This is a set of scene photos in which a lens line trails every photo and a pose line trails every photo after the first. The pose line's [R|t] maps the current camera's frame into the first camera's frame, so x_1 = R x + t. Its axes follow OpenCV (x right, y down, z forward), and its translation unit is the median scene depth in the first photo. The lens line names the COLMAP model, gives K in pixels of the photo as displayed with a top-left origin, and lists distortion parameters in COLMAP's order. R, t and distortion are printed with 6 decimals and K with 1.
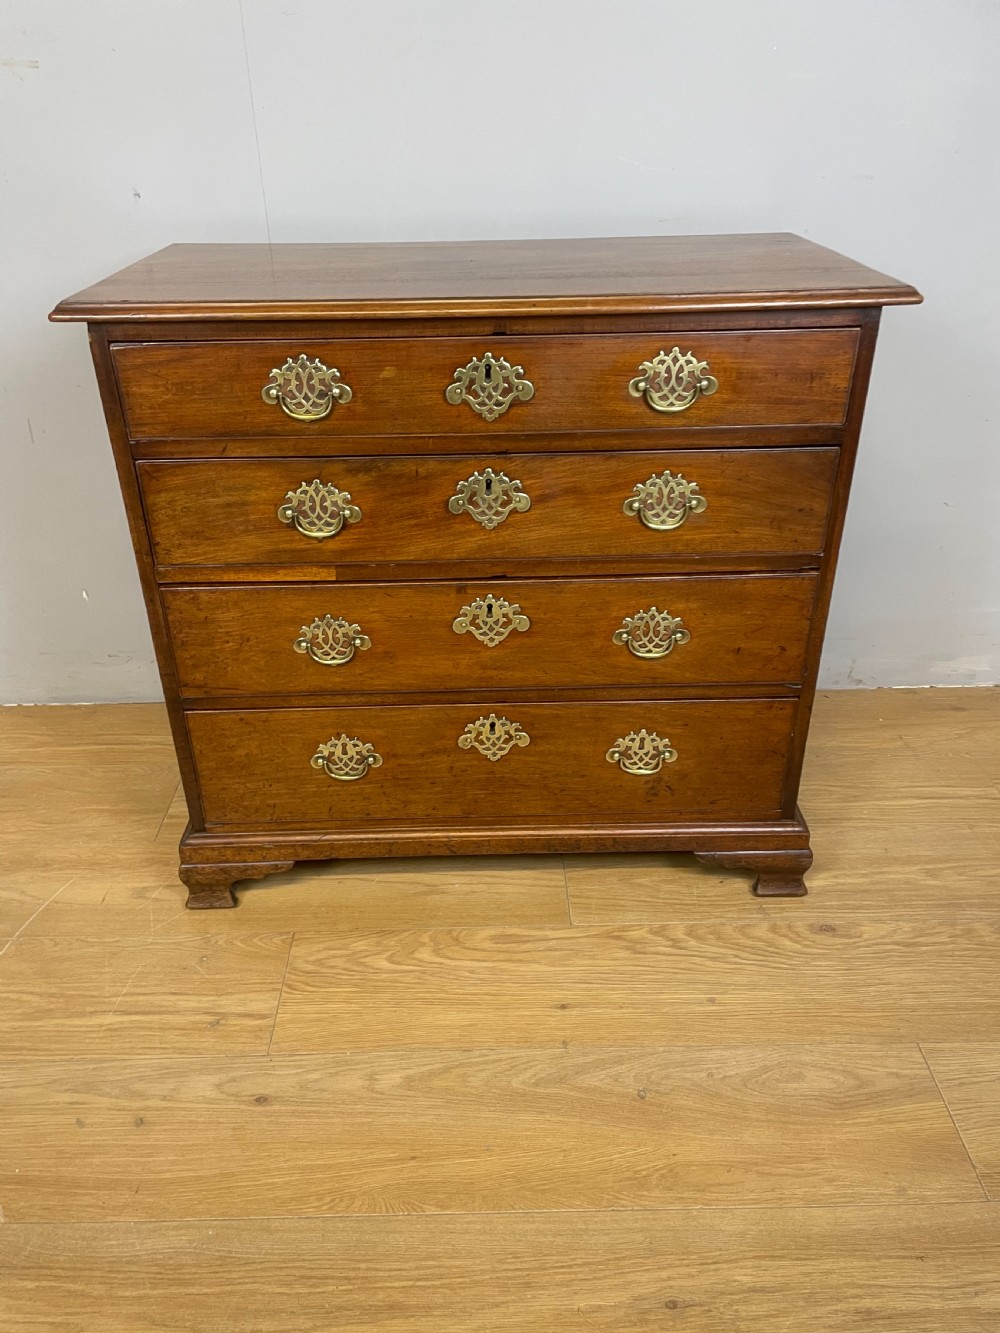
lens RADIAL K [[1034.3, 0, 481.3], [0, 1034.3, 644.3], [0, 0, 1]] dist [0.090977, -0.113638]
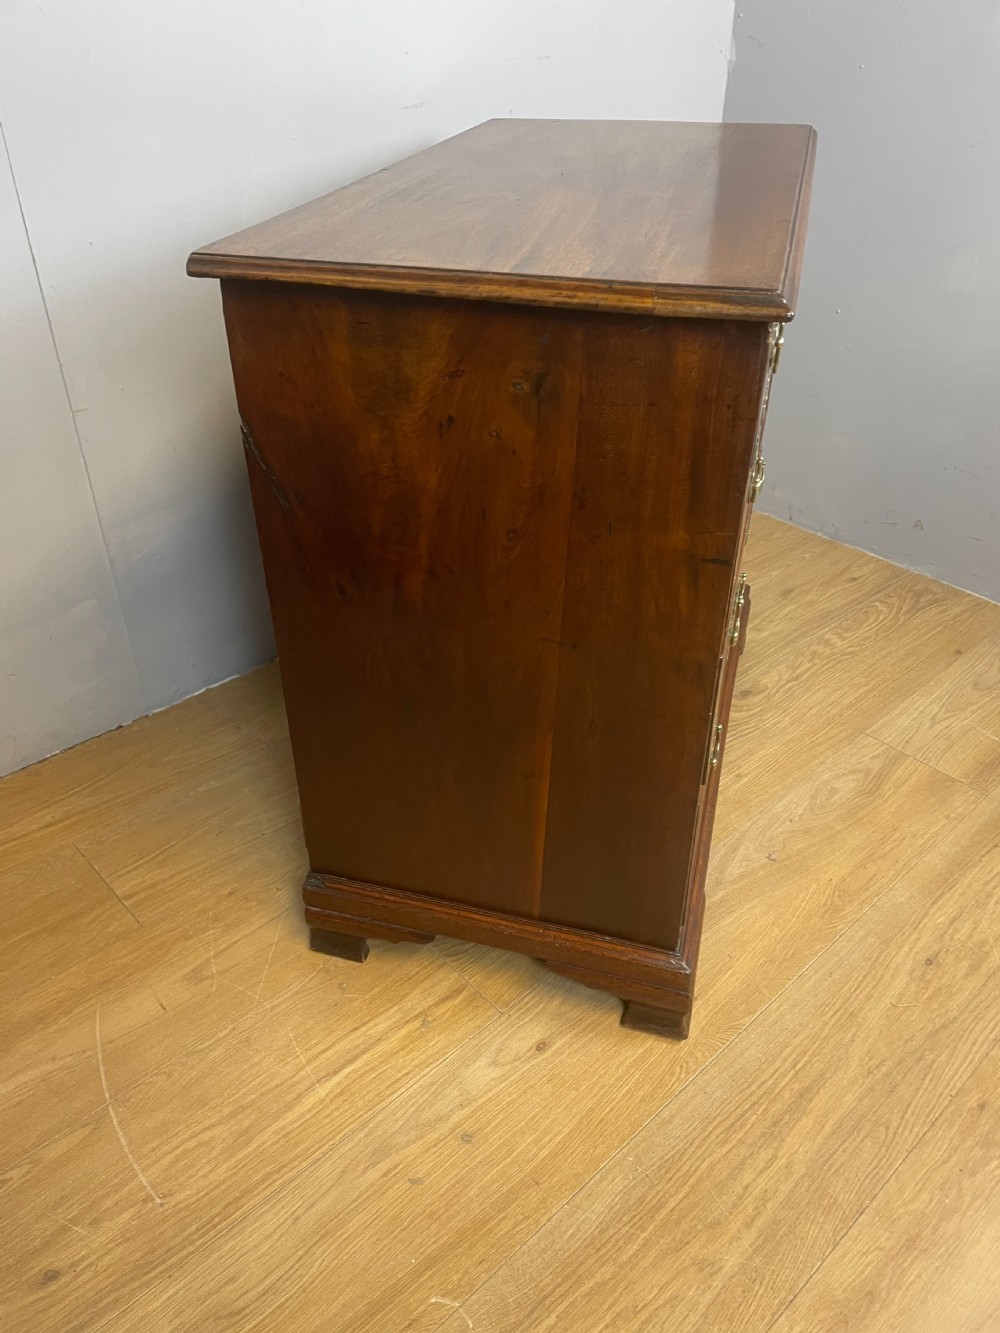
lens RADIAL K [[1034.3, 0, 489.3], [0, 1034.3, 660.4], [0, 0, 1]] dist [0.090977, -0.113638]
pose [[0.737829, -0.356763, 0.573000, -0.663668], [0.309705, 0.933205, 0.182240, -0.092821], [-0.599743, 0.042999, 0.799037, 0.230930]]
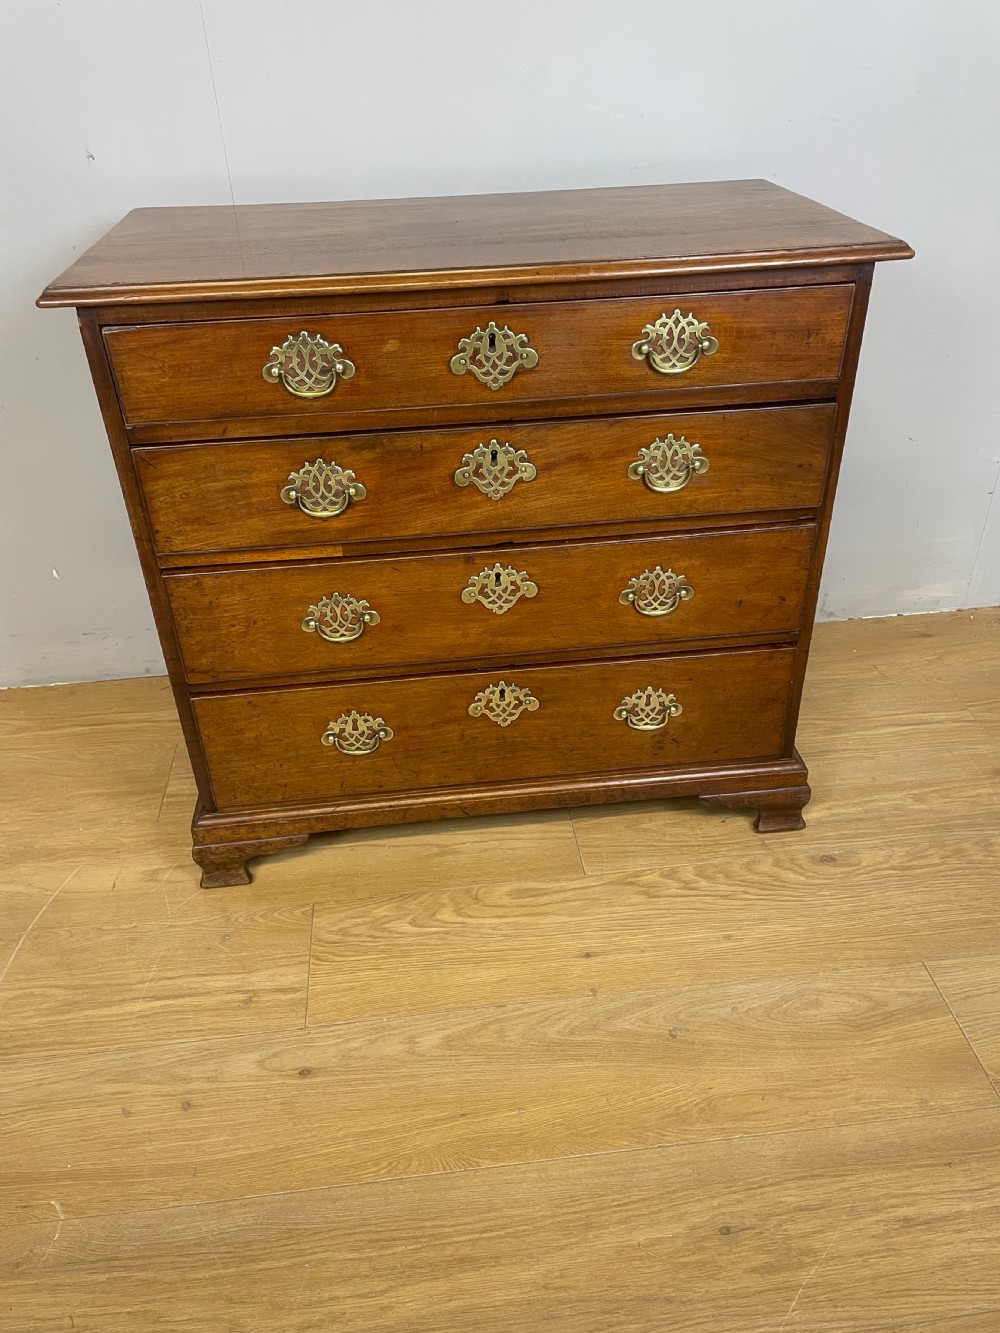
lens RADIAL K [[1034.3, 0, 496.3], [0, 1034.3, 637.5], [0, 0, 1]] dist [0.090977, -0.113638]
pose [[0.995112, -0.061610, 0.077179, -0.076617], [0.056716, 0.996332, 0.064074, -0.040911], [-0.080844, -0.059383, 0.994956, -0.002408]]
